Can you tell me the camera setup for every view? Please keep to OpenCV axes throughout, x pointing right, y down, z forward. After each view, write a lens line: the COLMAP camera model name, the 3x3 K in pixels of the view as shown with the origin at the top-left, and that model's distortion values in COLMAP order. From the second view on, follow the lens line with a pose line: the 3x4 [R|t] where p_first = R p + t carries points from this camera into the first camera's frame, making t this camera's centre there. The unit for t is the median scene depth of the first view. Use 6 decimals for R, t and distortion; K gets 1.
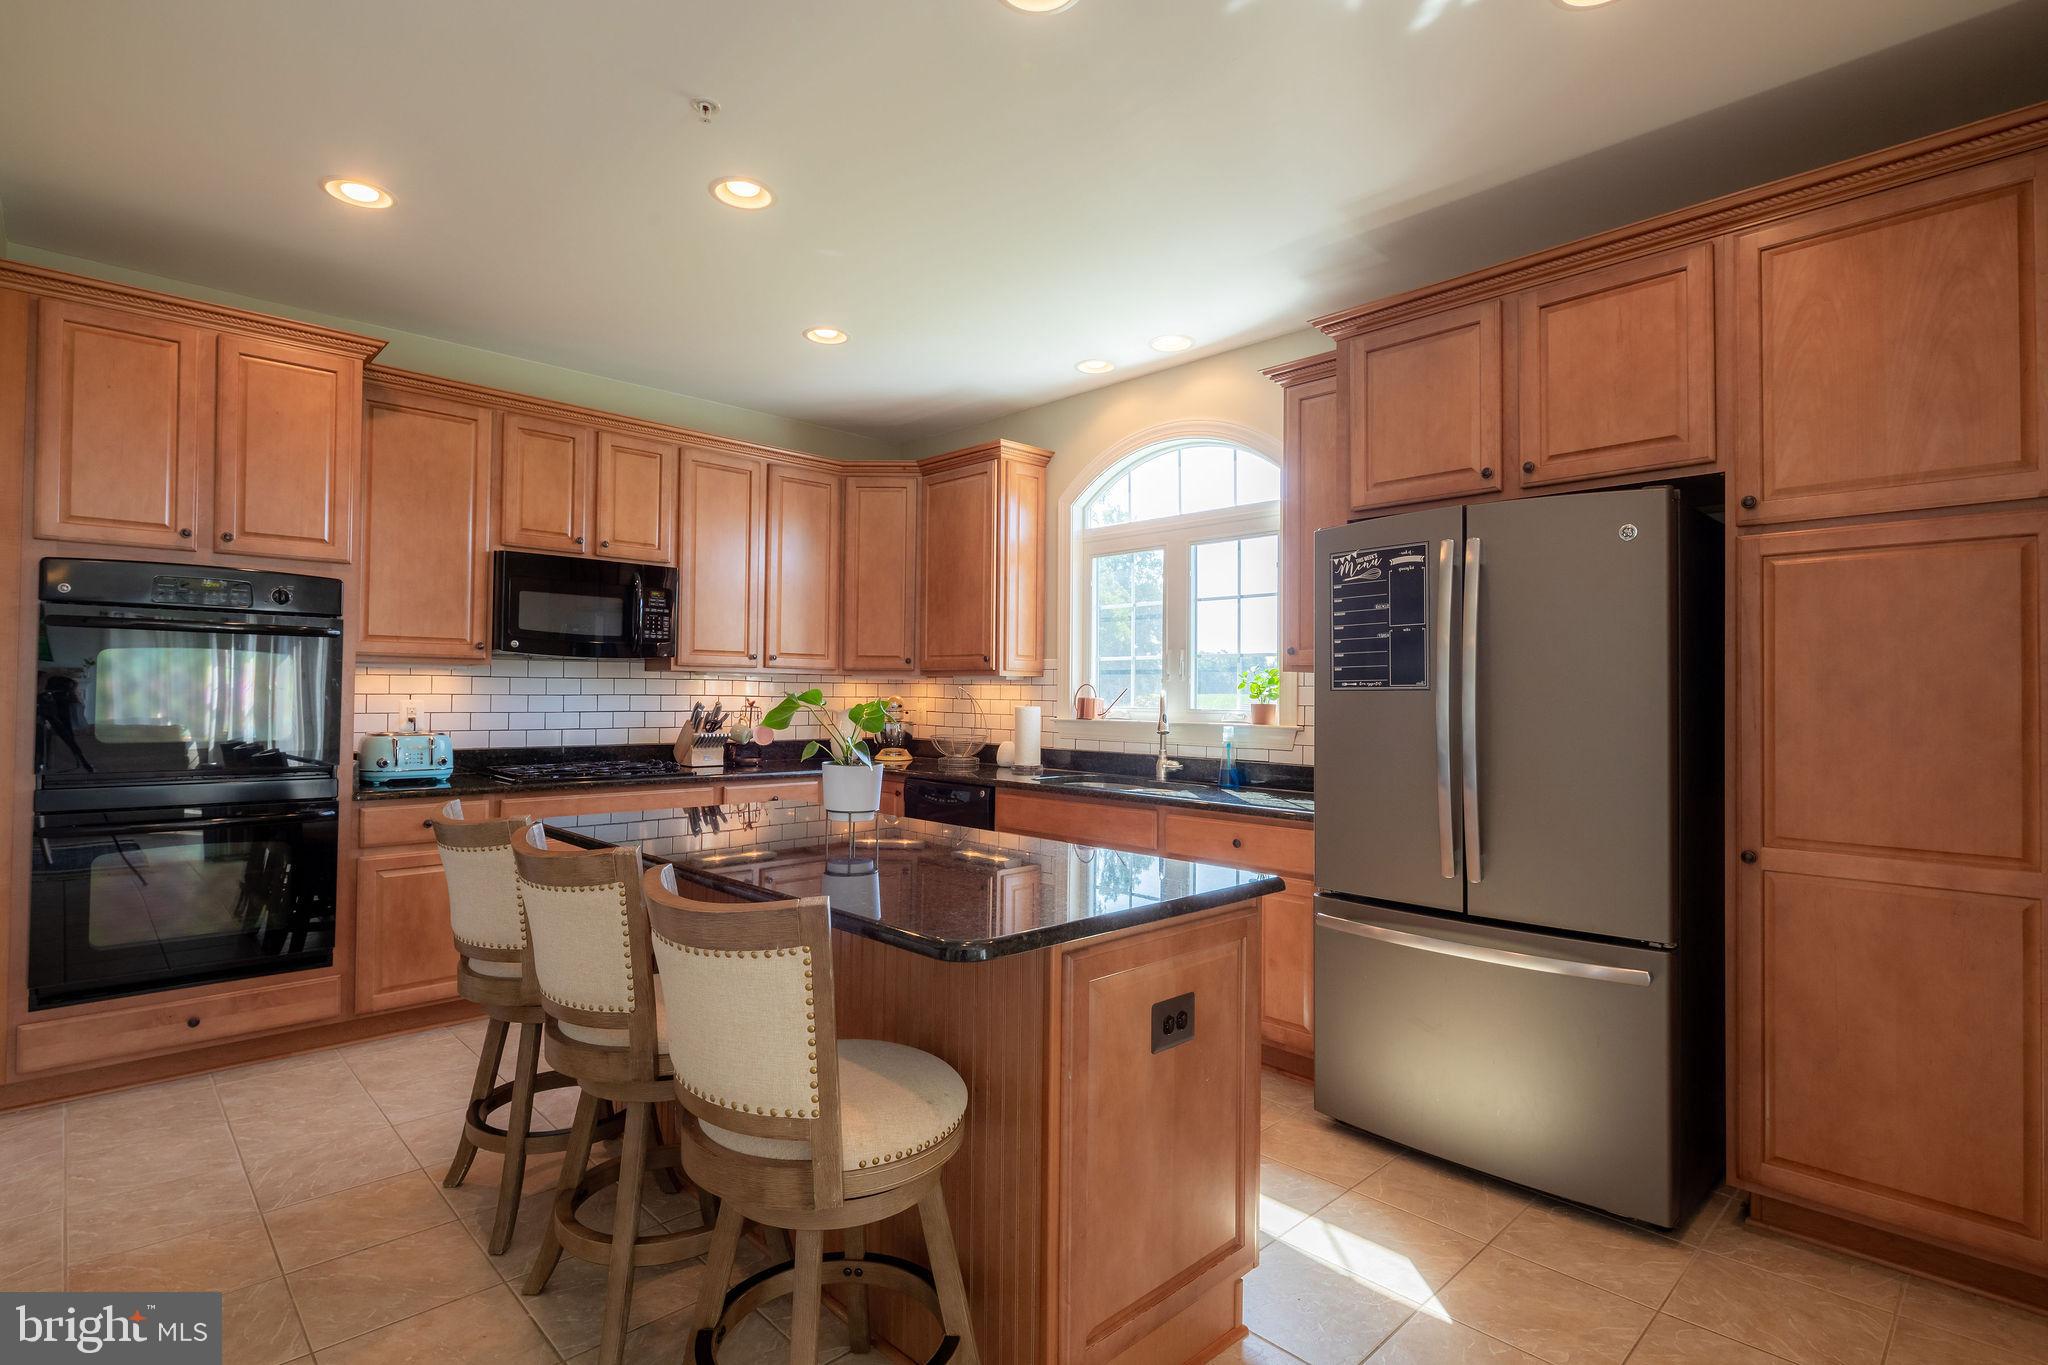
lens RADIAL K [[984.2, 0, 994.3], [0, 984.2, 673.3], [0, 0, 1]] dist [0.005427, -0.004721]
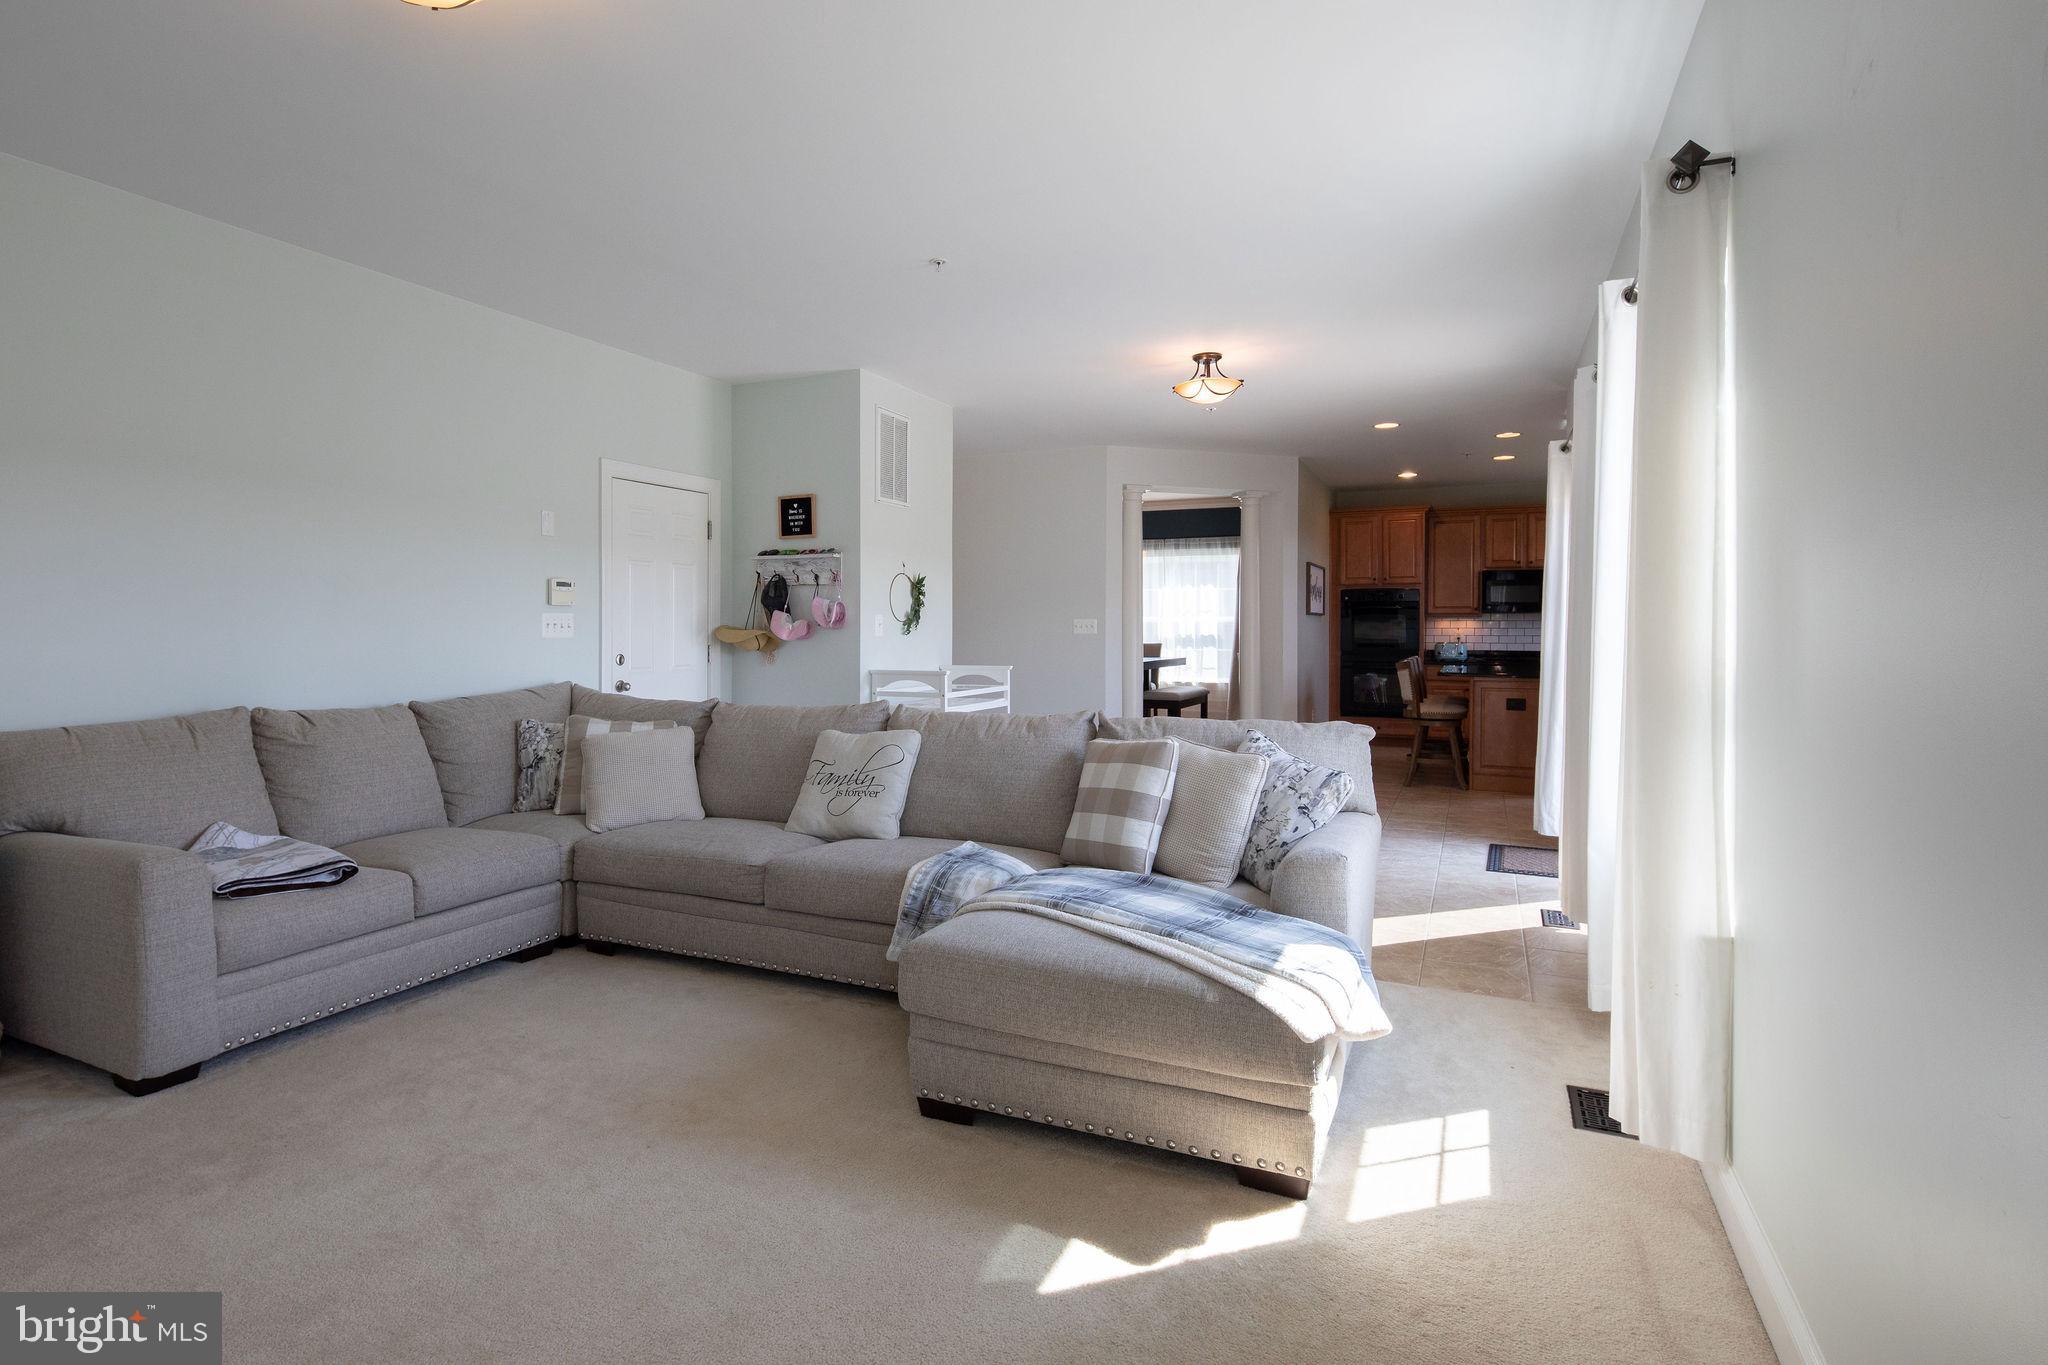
lens RADIAL K [[1057.4, 0, 927.4], [0, 1057.4, 637.3], [0, 0, 1]] dist [0.003854, 0.000165]
pose [[0.332619, -0.003863, -0.943053, 1.492720], [0.019314, 0.999810, 0.002716, 0.009866], [0.942863, -0.019118, 0.332631, -1.176564]]
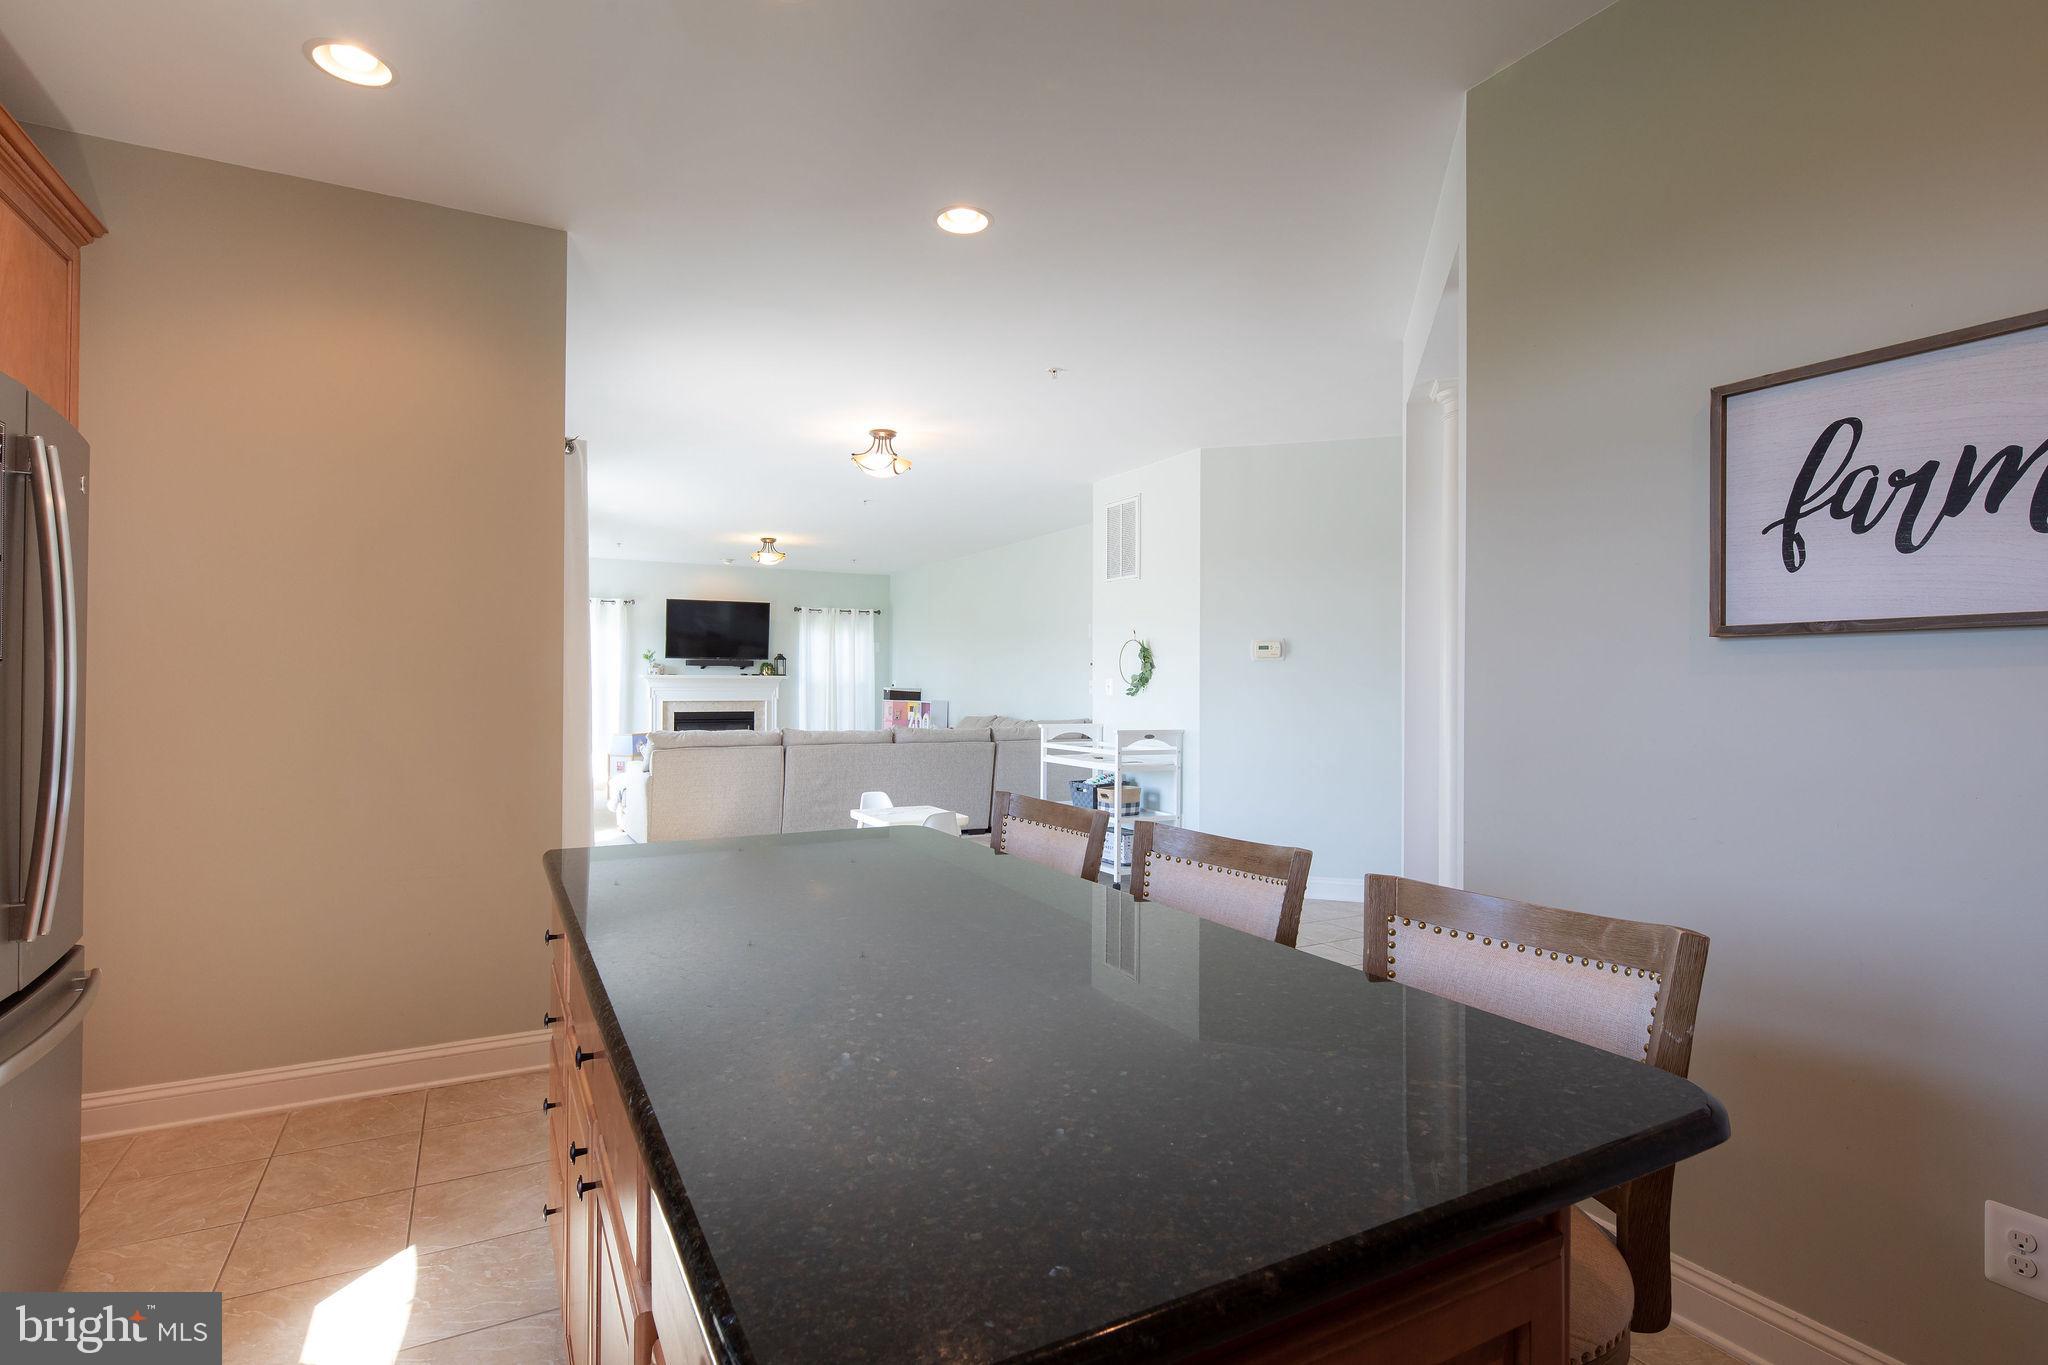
lens RADIAL K [[984.2, 0, 1009.6], [0, 984.2, 677.9], [0, 0, 1]] dist [0.005427, -0.004721]
pose [[-0.965742, -0.015613, 0.259033, -0.215516], [-0.021383, 0.999582, -0.019472, 0.015595], [-0.258621, -0.024344, -0.965672, 0.899206]]
